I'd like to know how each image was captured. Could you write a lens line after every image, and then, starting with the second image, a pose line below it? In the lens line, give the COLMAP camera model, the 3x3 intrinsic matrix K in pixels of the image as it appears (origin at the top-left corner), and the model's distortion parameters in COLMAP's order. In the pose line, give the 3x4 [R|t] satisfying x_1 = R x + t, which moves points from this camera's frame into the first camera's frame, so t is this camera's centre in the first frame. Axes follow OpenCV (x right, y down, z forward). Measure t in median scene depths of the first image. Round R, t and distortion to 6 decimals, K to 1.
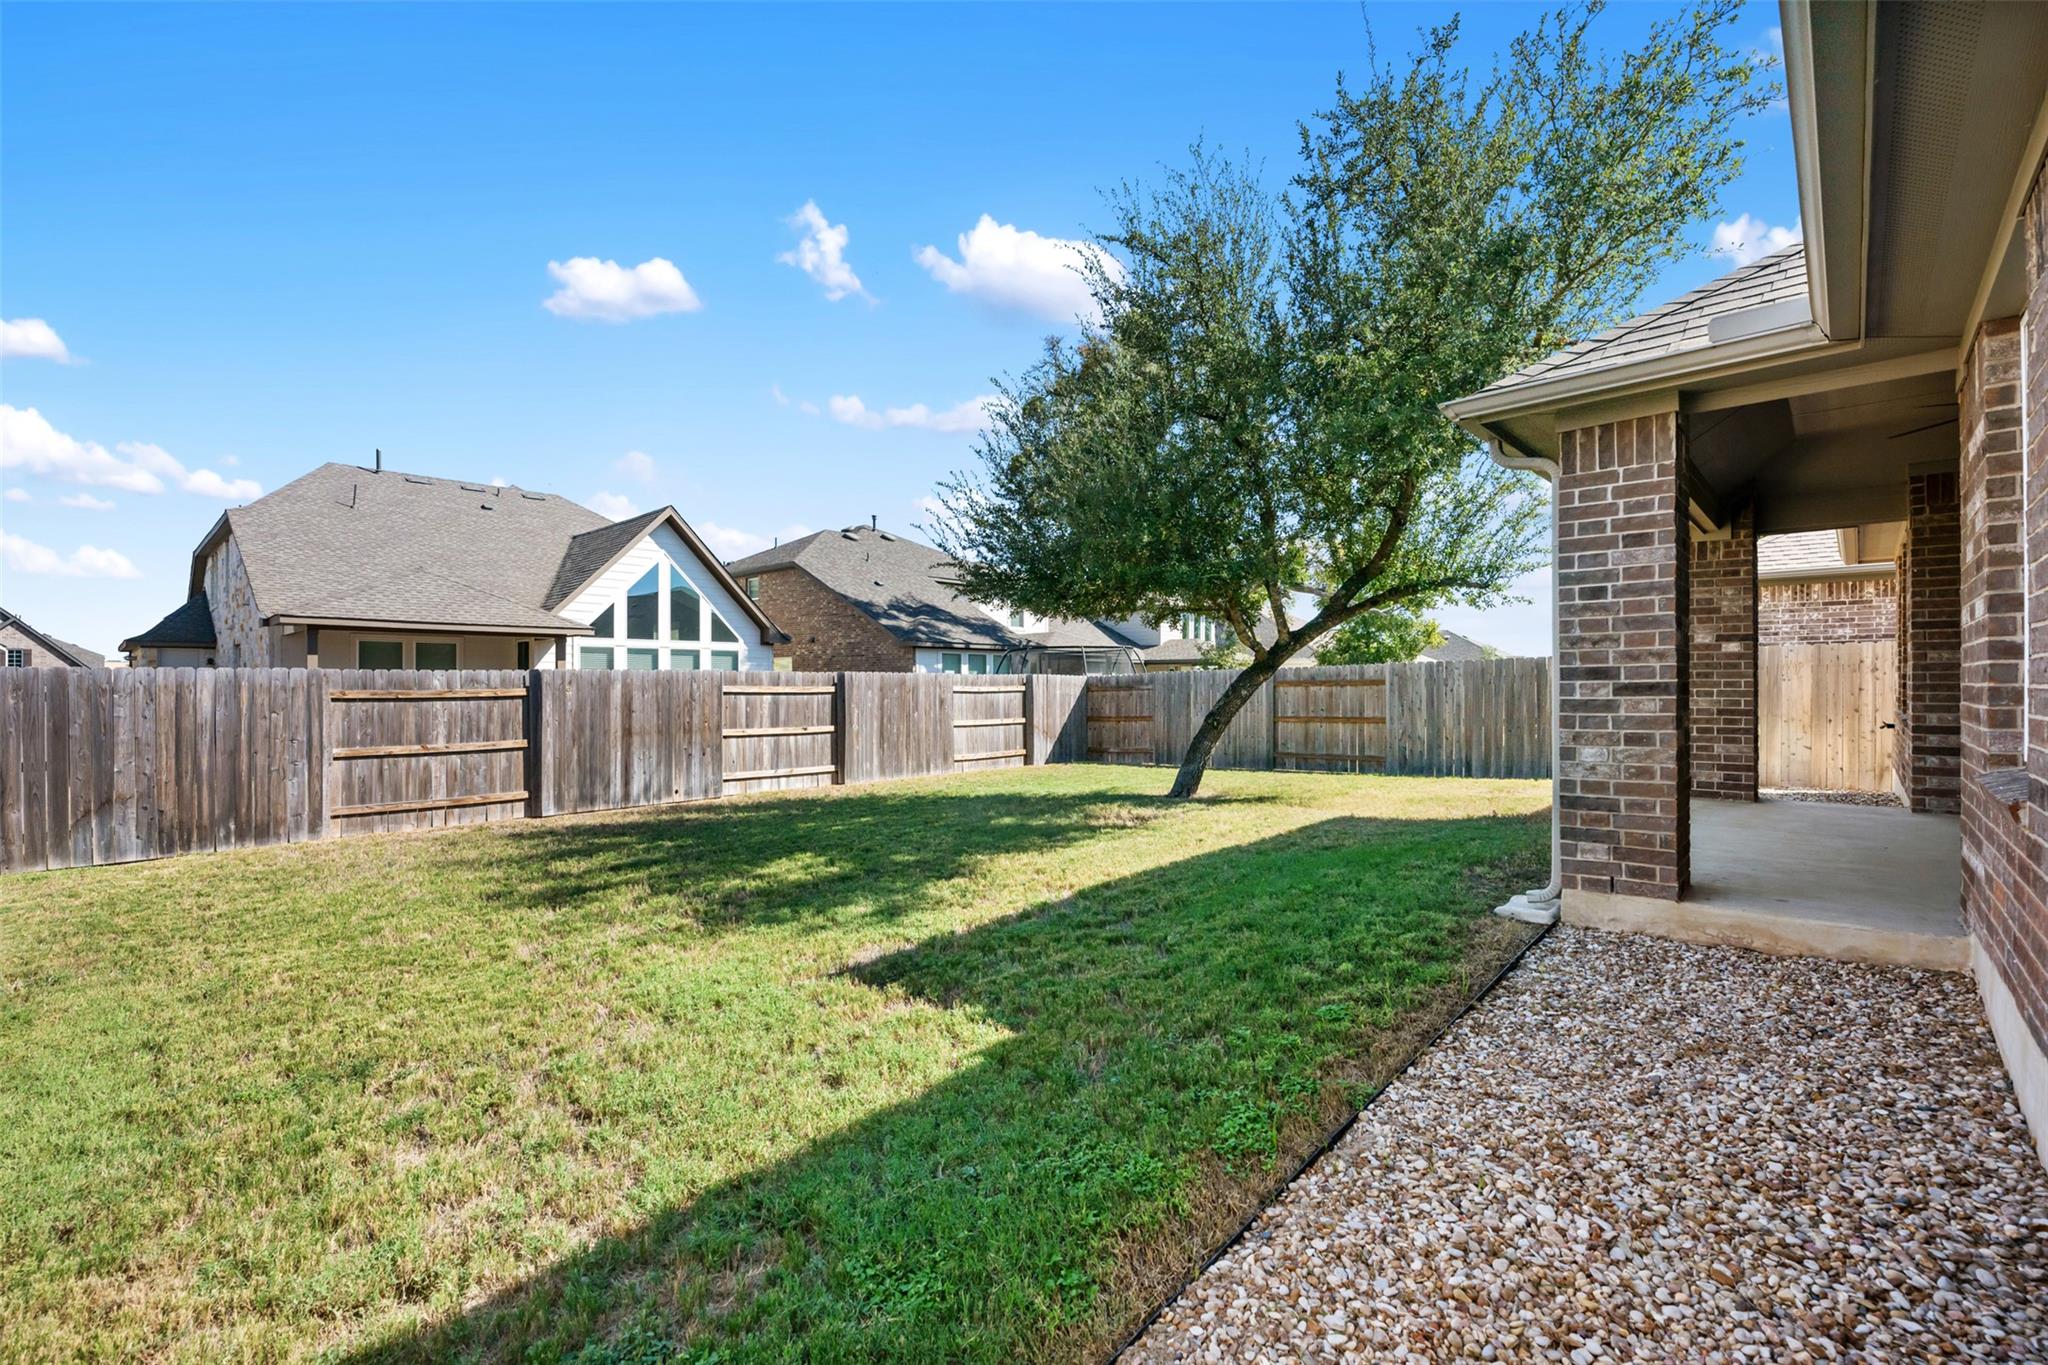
lens RADIAL K [[882.7, 0, 1023.4], [0, 882.7, 683.8], [0, 0, 1]] dist [-0.007949, -0.000567]
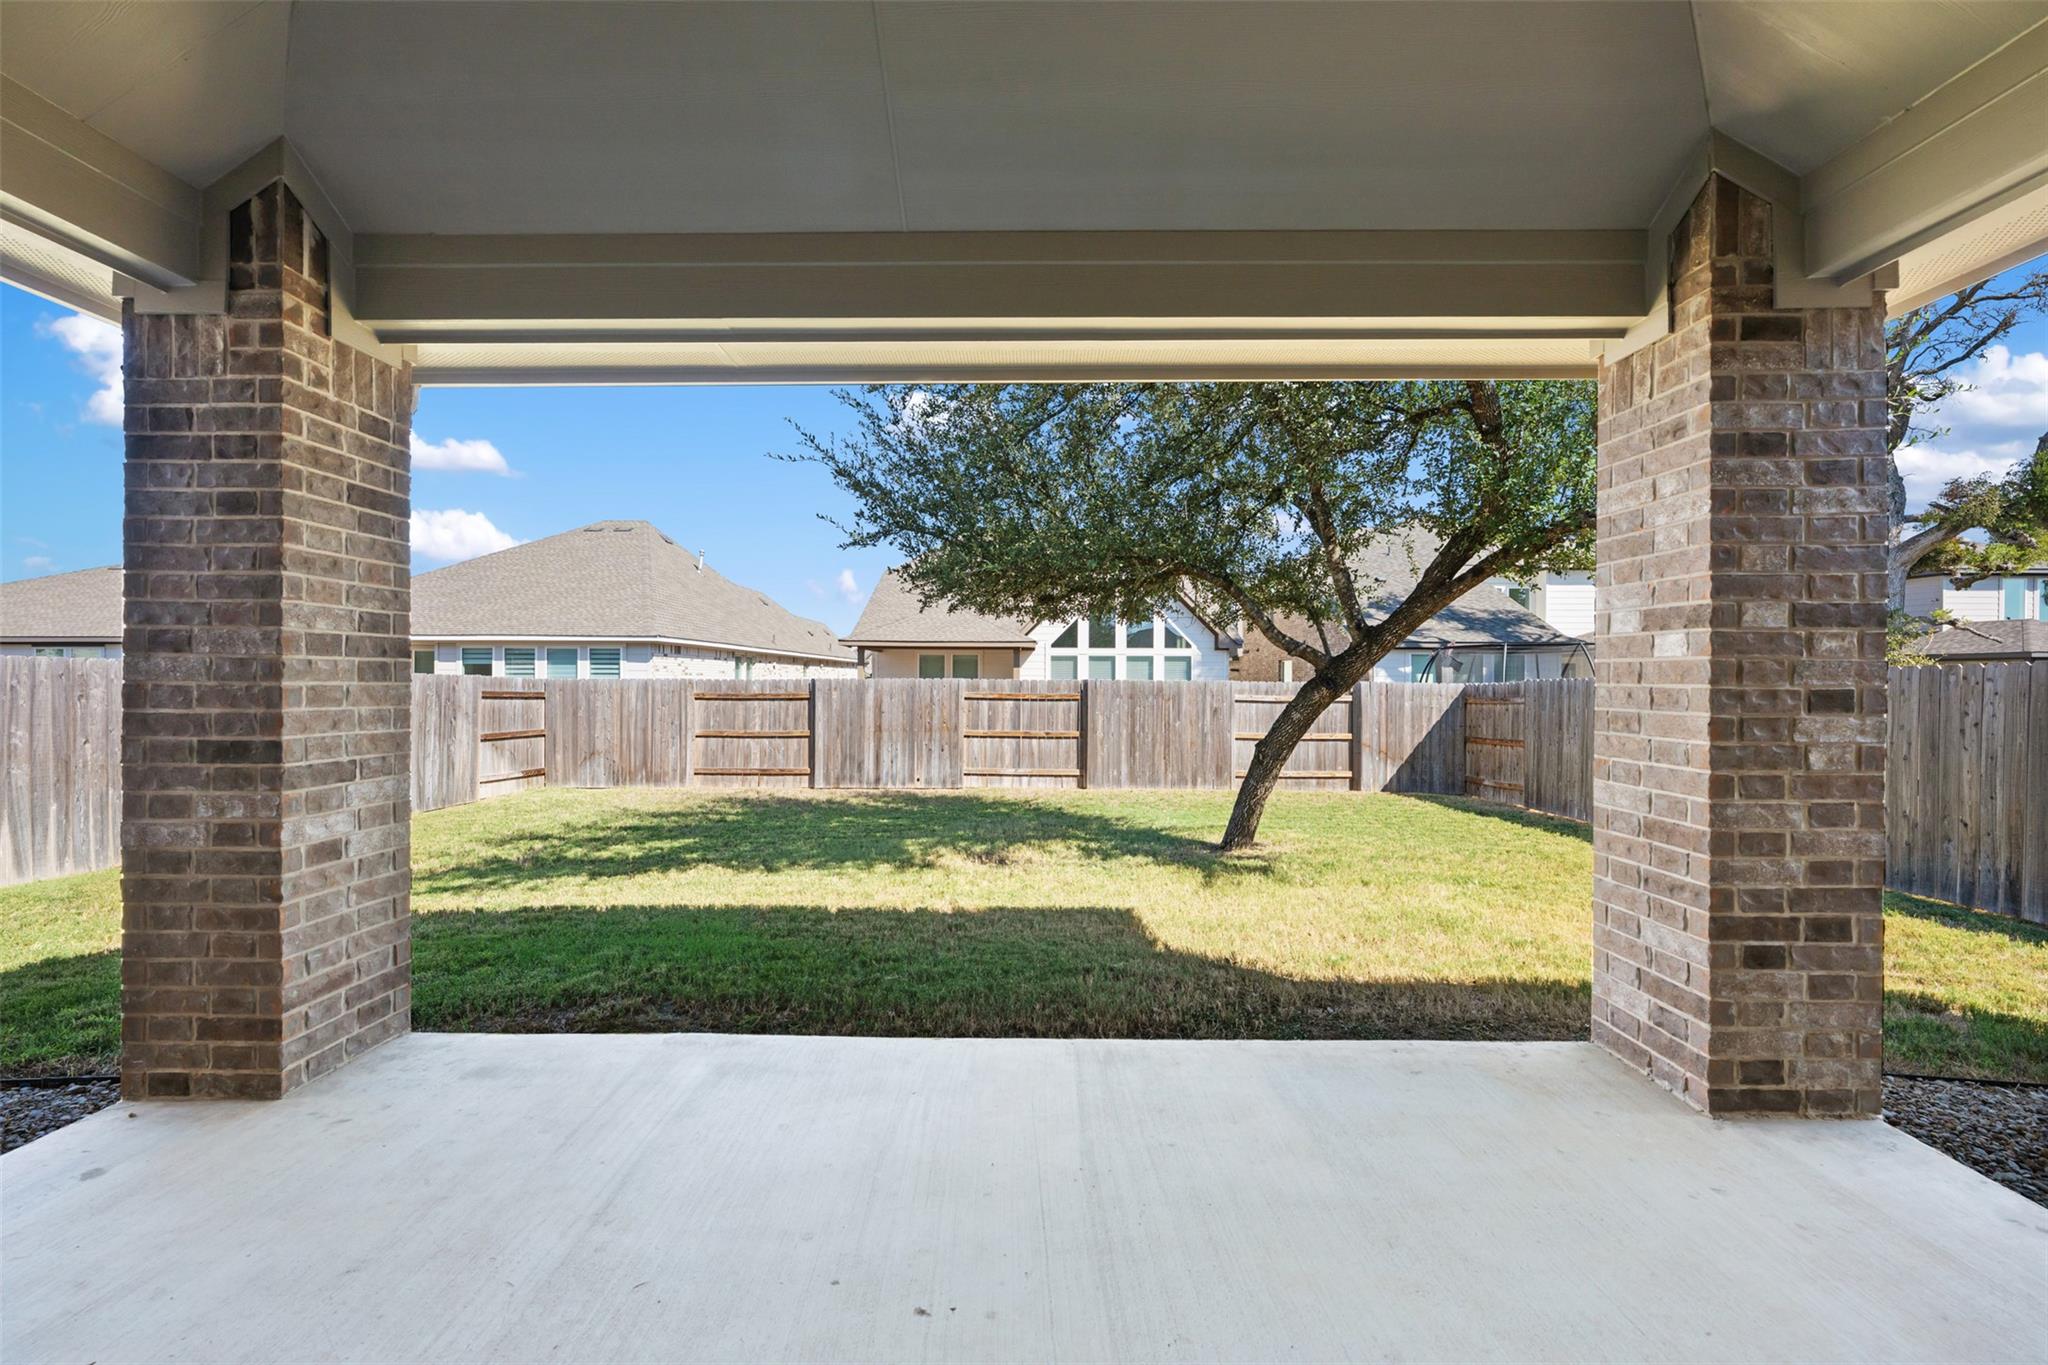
lens RADIAL K [[814.5, 0, 1023.1], [0, 814.5, 679.8], [0, 0, 1]] dist [-0.000660, -0.000344]
pose [[0.669401, 0.004940, -0.742885, 0.547881], [-0.006543, 0.999978, 0.000753, -0.016480], [0.742873, 0.004357, 0.669419, 0.371861]]
